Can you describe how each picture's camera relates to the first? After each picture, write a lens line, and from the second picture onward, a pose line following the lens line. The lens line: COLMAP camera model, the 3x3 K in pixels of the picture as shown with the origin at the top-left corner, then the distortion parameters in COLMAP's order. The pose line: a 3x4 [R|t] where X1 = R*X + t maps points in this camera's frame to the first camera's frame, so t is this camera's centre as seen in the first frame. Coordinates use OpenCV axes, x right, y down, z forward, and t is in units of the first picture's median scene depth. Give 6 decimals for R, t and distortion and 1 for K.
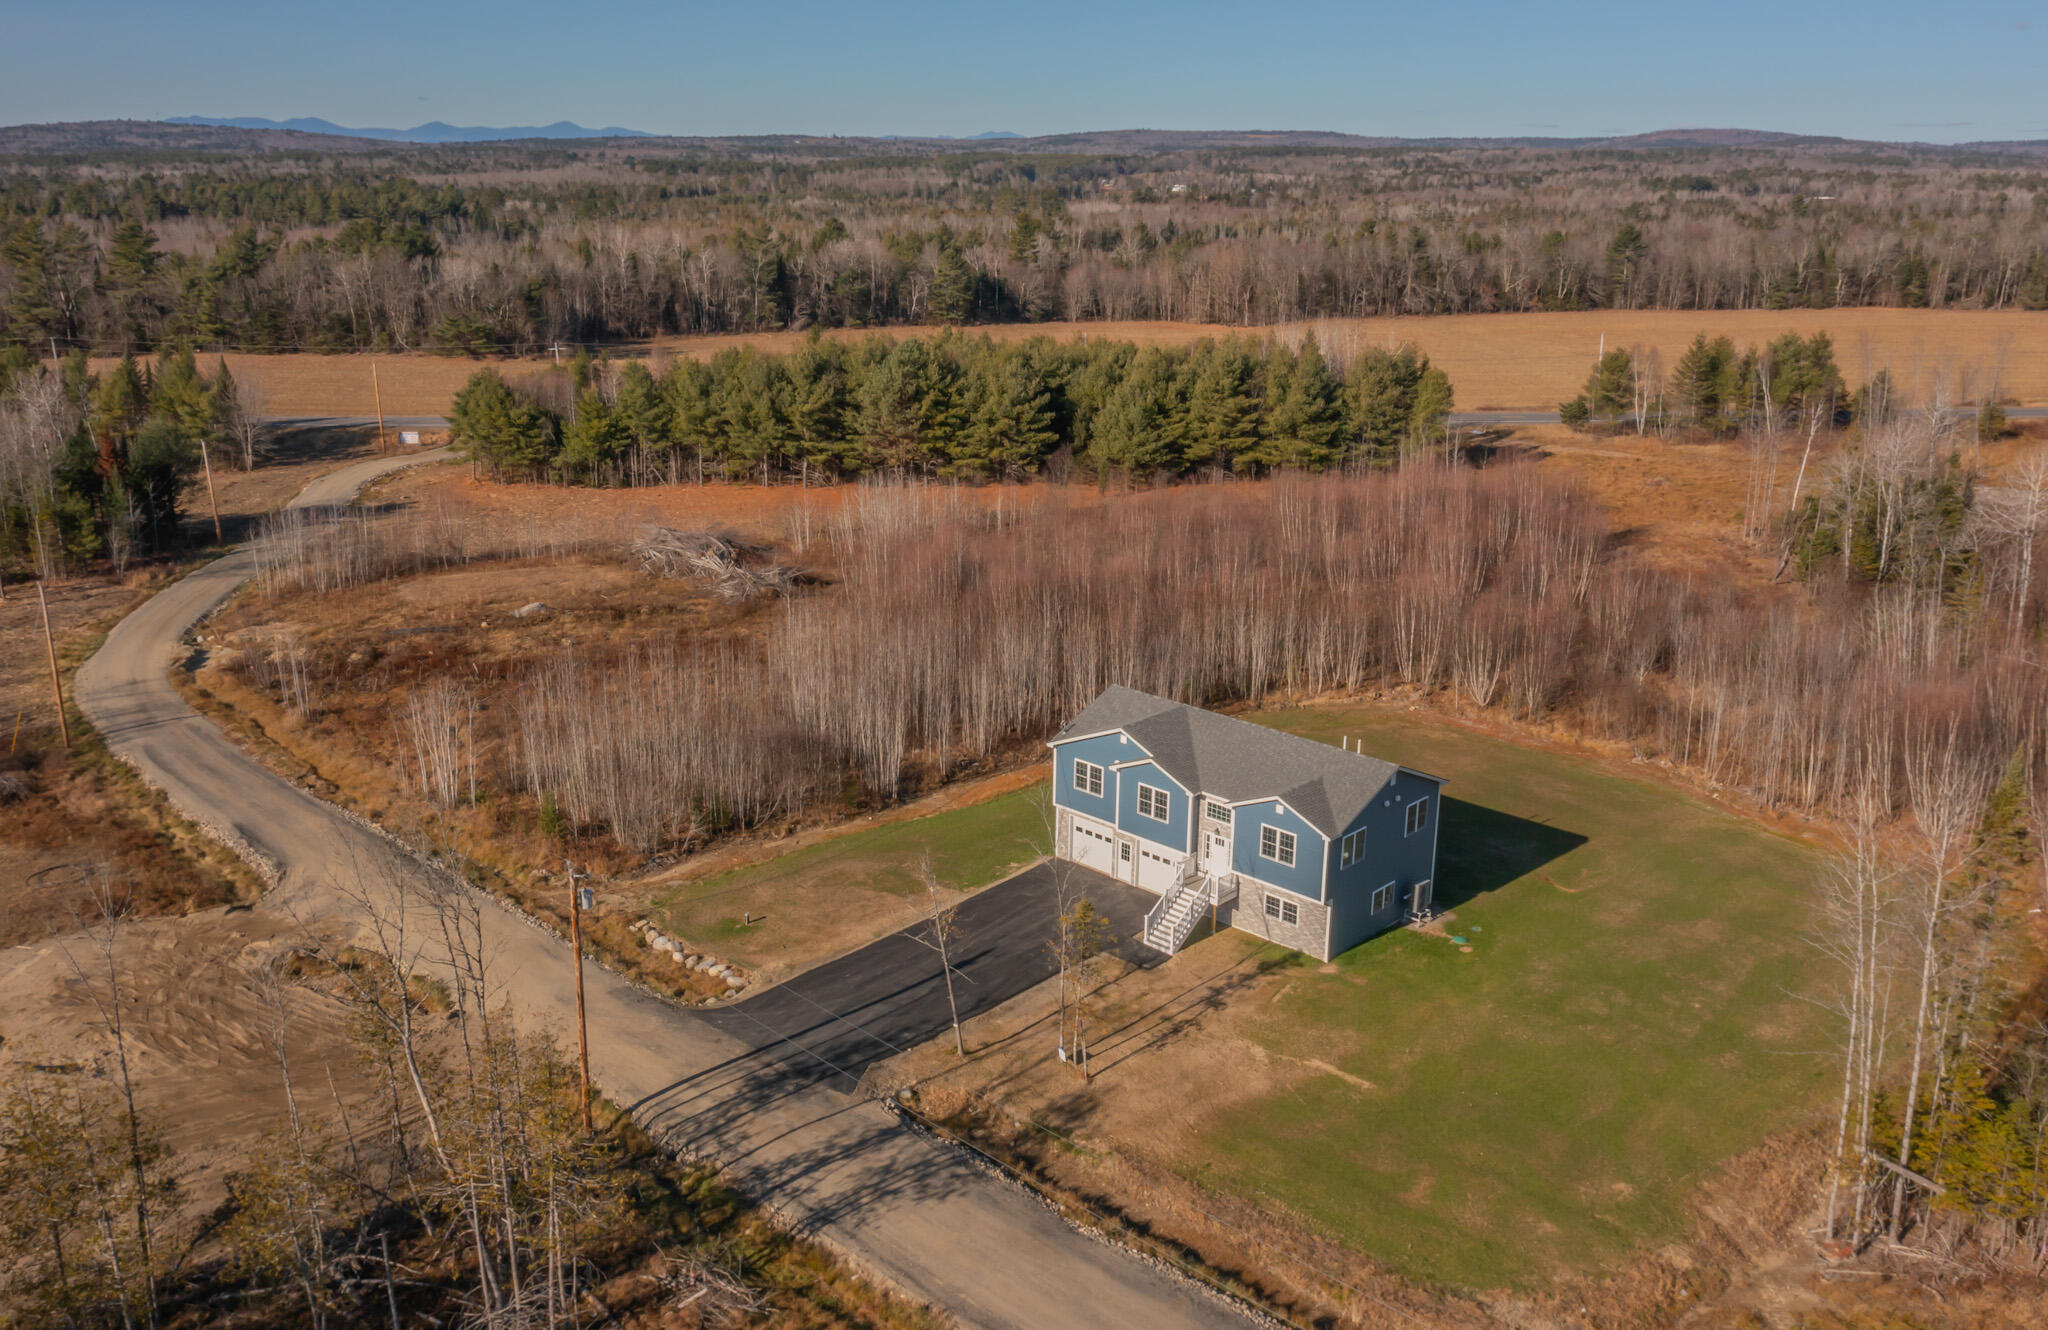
lens RADIAL K [[1655.9, 0, 1029.5], [0, 1655.9, 638.4], [0, 0, 1]] dist [-0.024241, 0.085592]
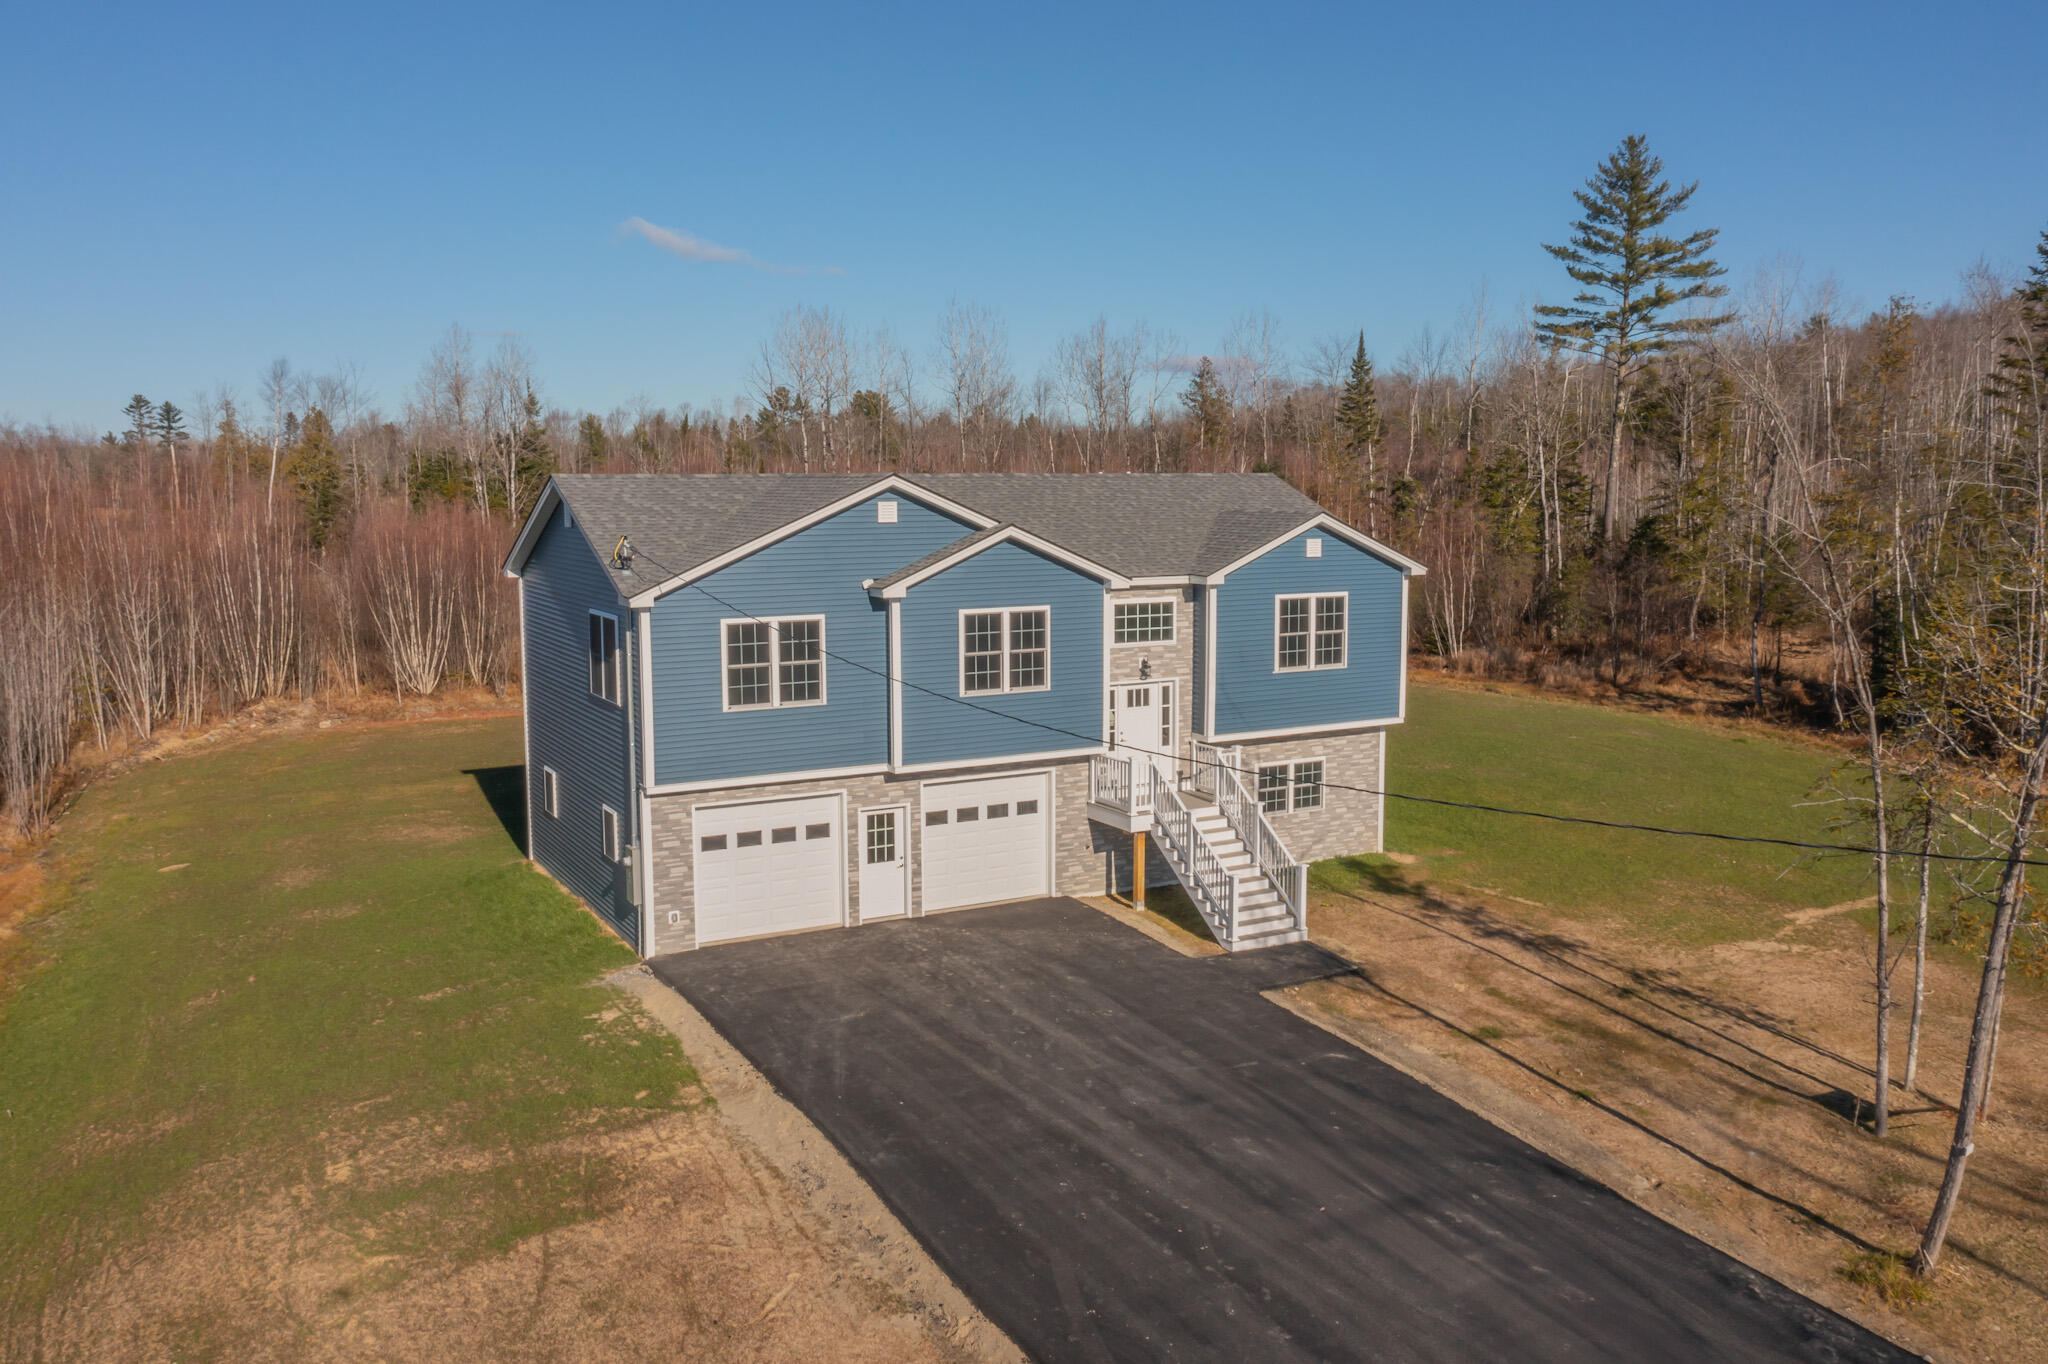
lens RADIAL K [[1597.6, 0, 1024.0], [0, 1597.6, 682.0], [0, 0, 1]] dist [0.007635, 0.005126]
pose [[0.299323, -0.136838, 0.944289, -0.118726], [0.265465, 0.962531, 0.055334, 0.036847], [-0.916479, 0.234113, 0.324433, 0.371816]]
